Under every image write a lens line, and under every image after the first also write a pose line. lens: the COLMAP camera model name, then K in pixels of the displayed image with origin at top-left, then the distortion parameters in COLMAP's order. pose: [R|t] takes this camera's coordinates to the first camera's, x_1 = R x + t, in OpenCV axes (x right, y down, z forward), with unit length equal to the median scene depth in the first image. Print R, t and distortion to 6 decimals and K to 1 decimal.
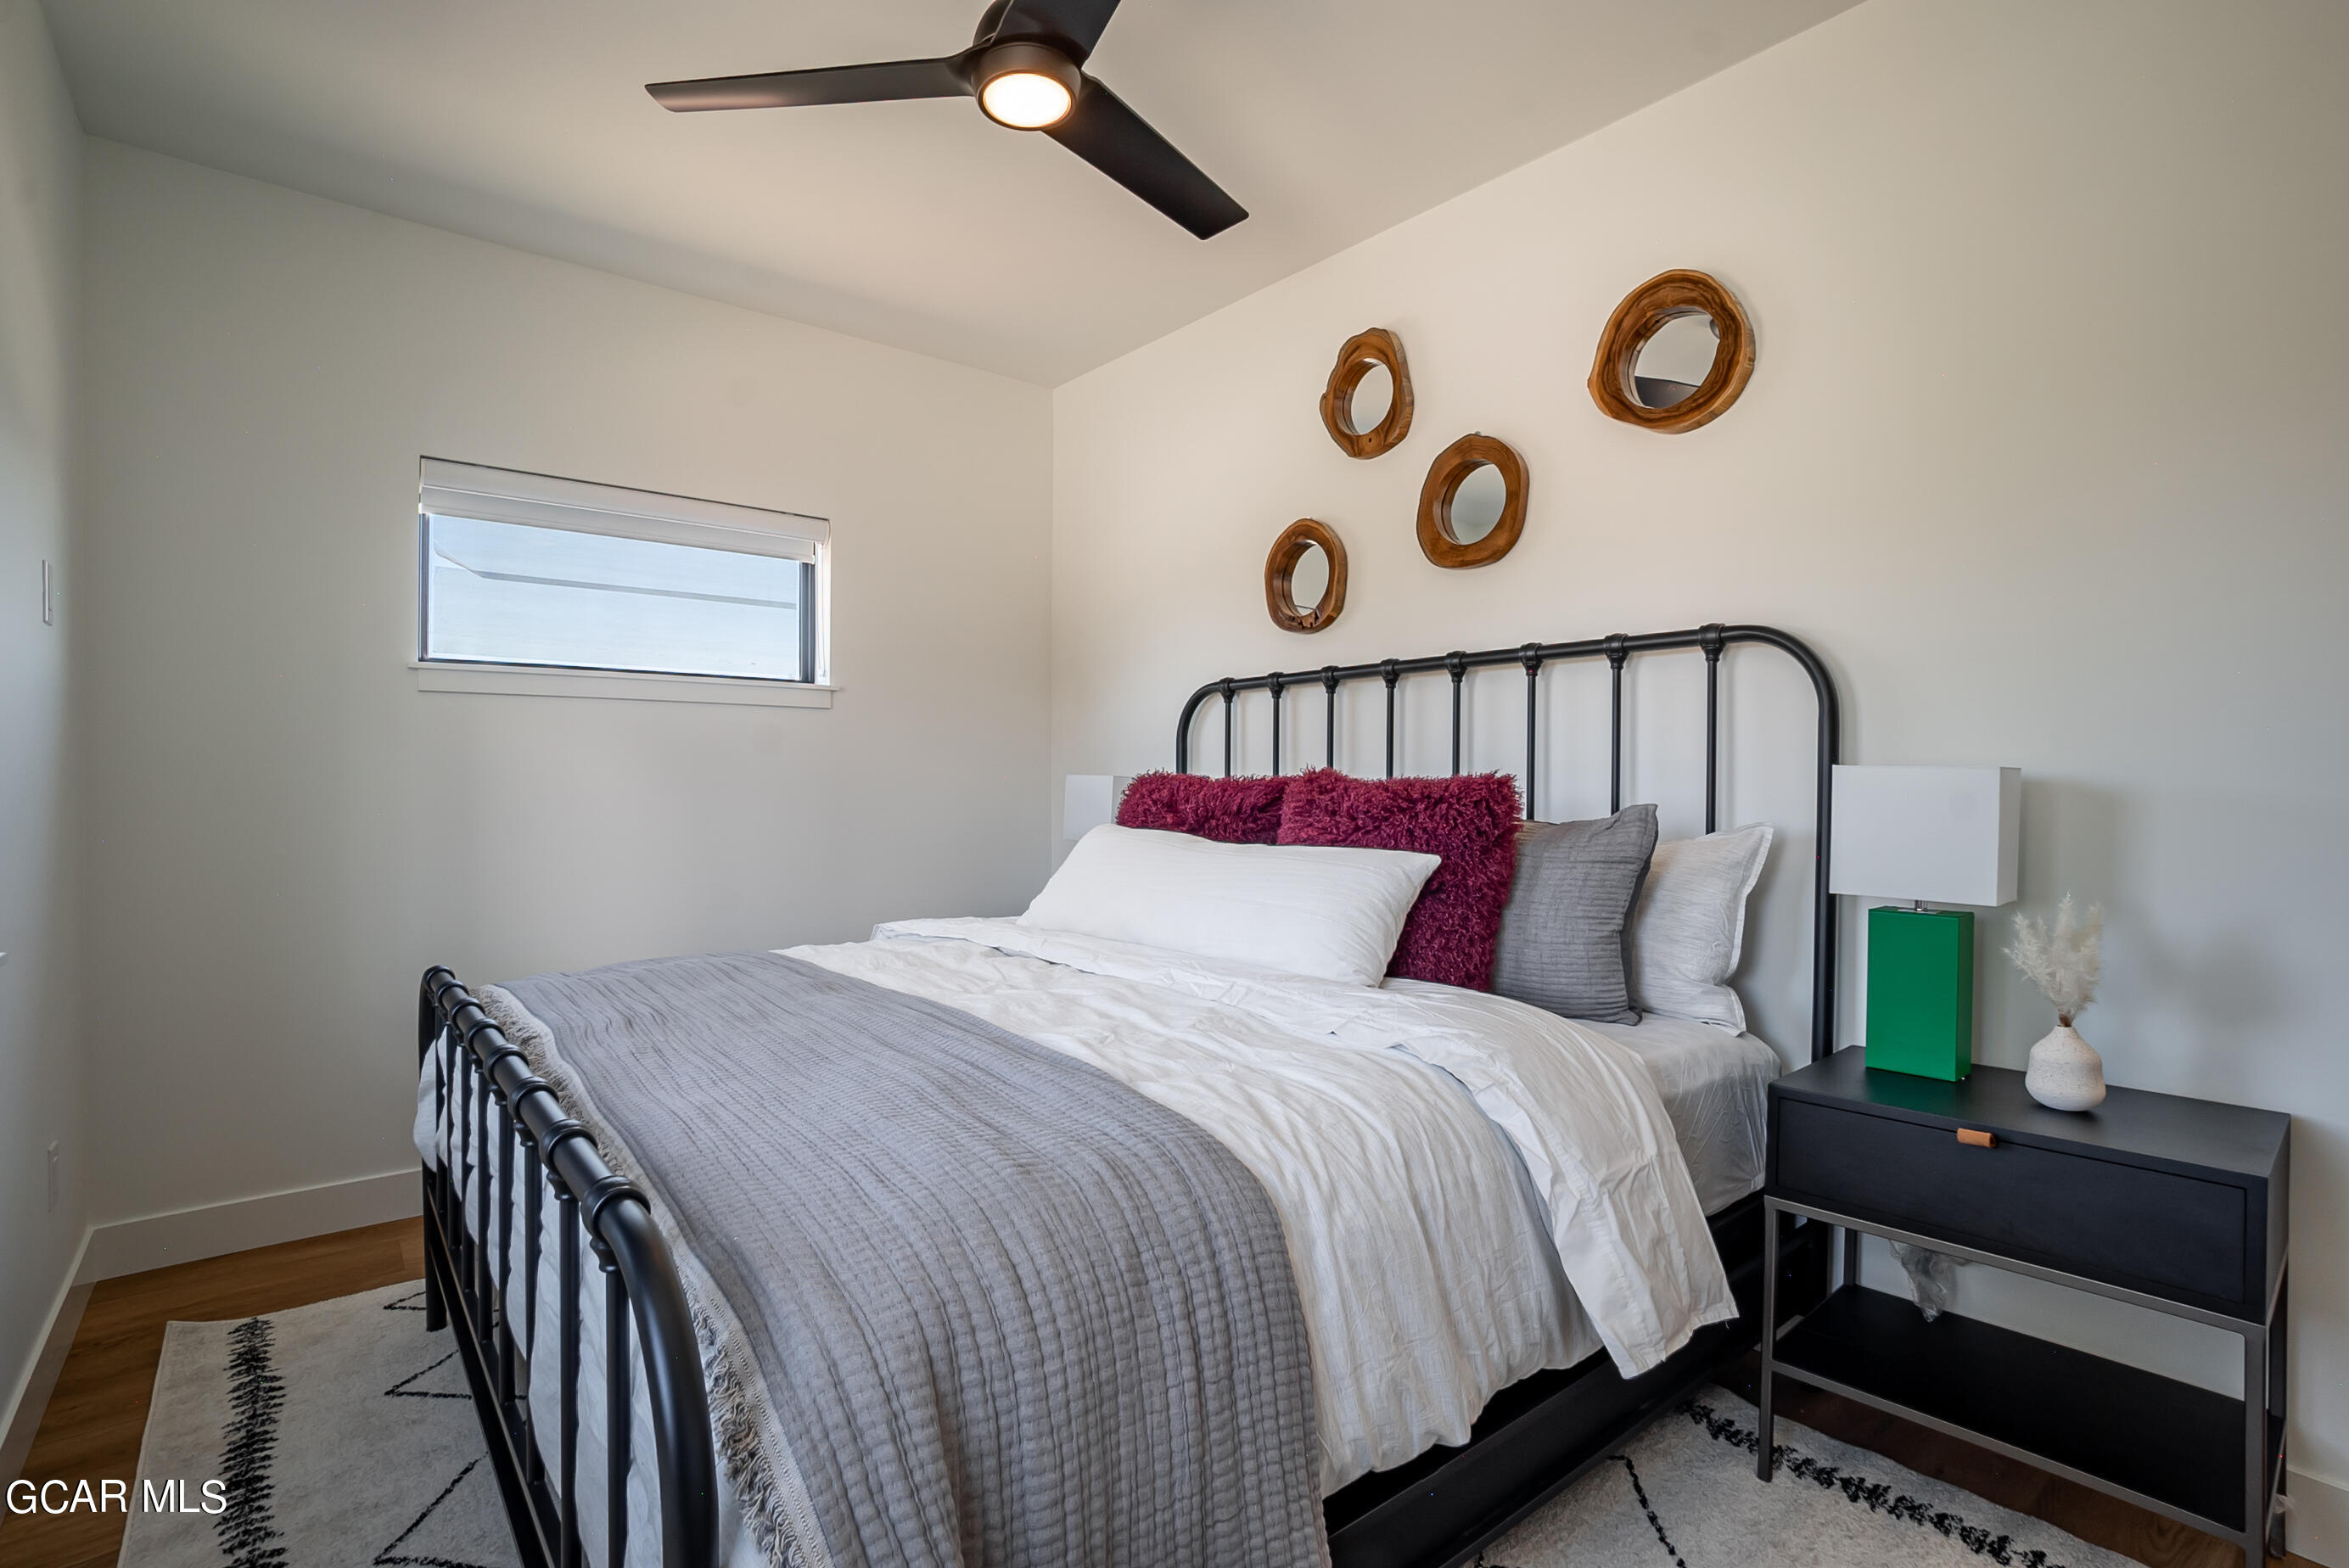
lens RADIAL K [[1096.4, 0, 1166.9], [0, 1096.4, 798.9], [0, 0, 1]] dist [-0.017319, -0.000528]
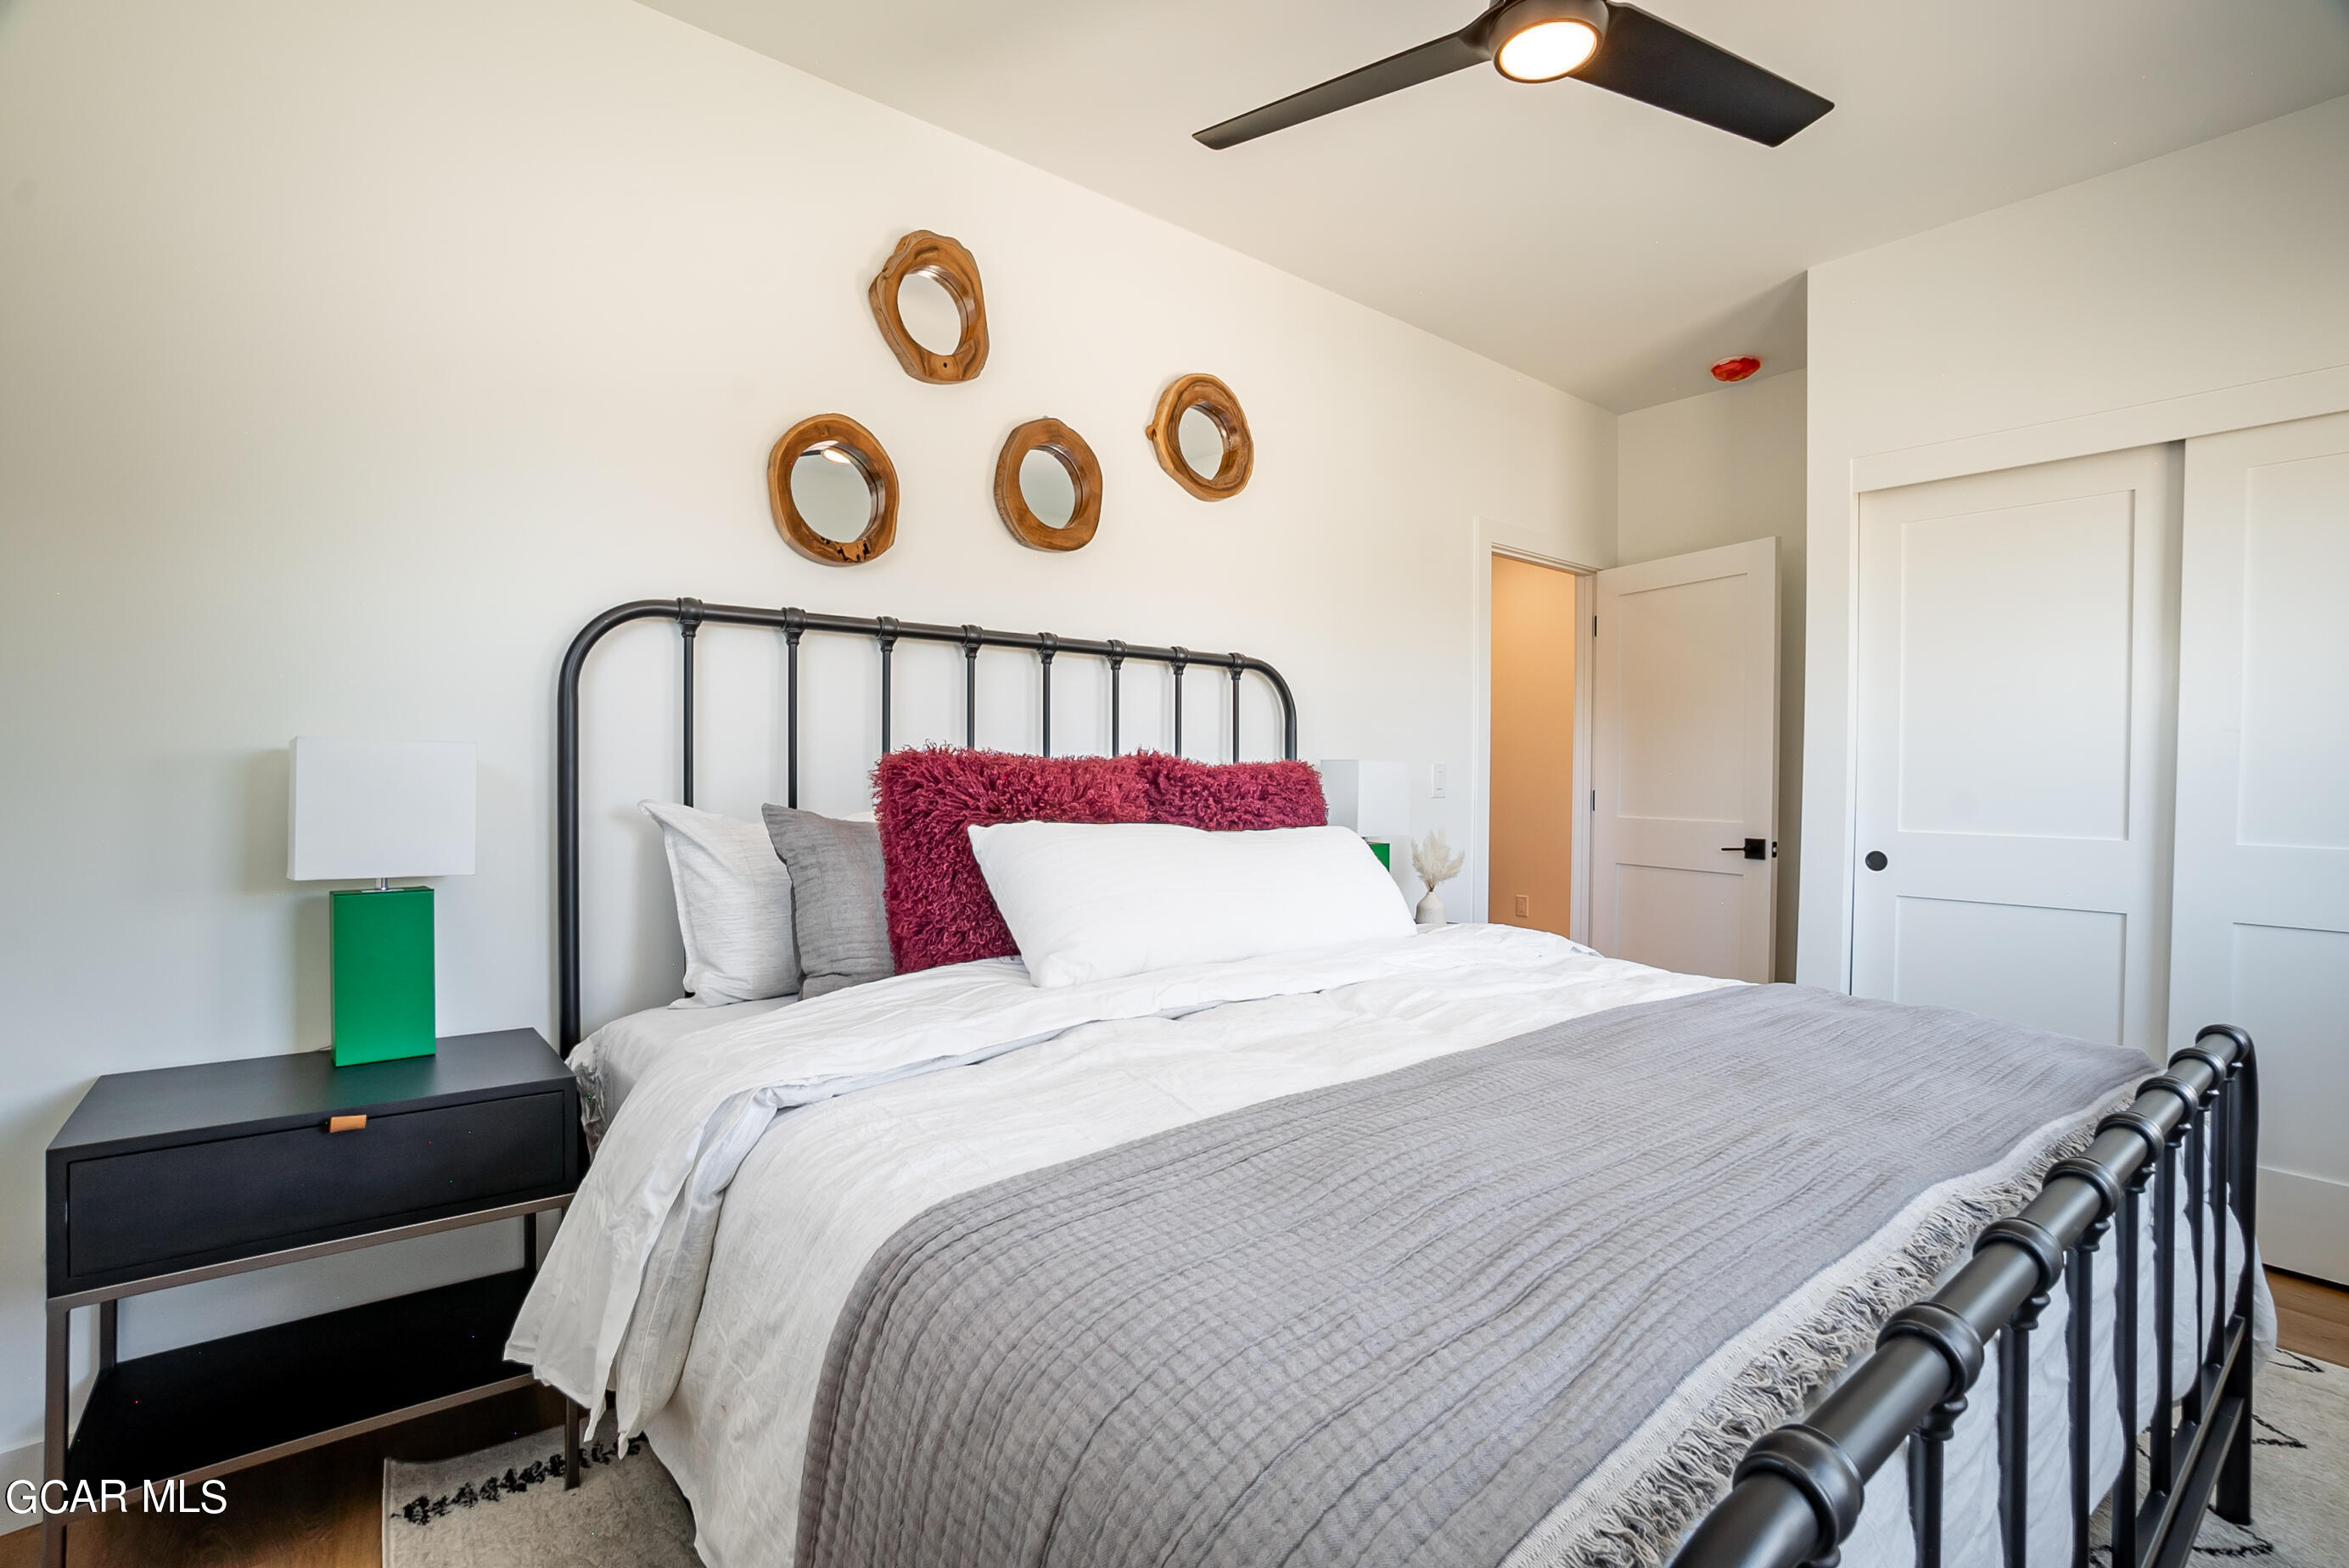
lens RADIAL K [[1096.4, 0, 1165.5], [0, 1096.4, 769.9], [0, 0, 1]] dist [-0.017319, -0.000528]
pose [[0.019162, 0.000723, 0.999816, -0.706305], [-0.000763, 0.999999, -0.000708, -0.009568], [-0.999816, -0.000749, 0.019162, 0.850754]]
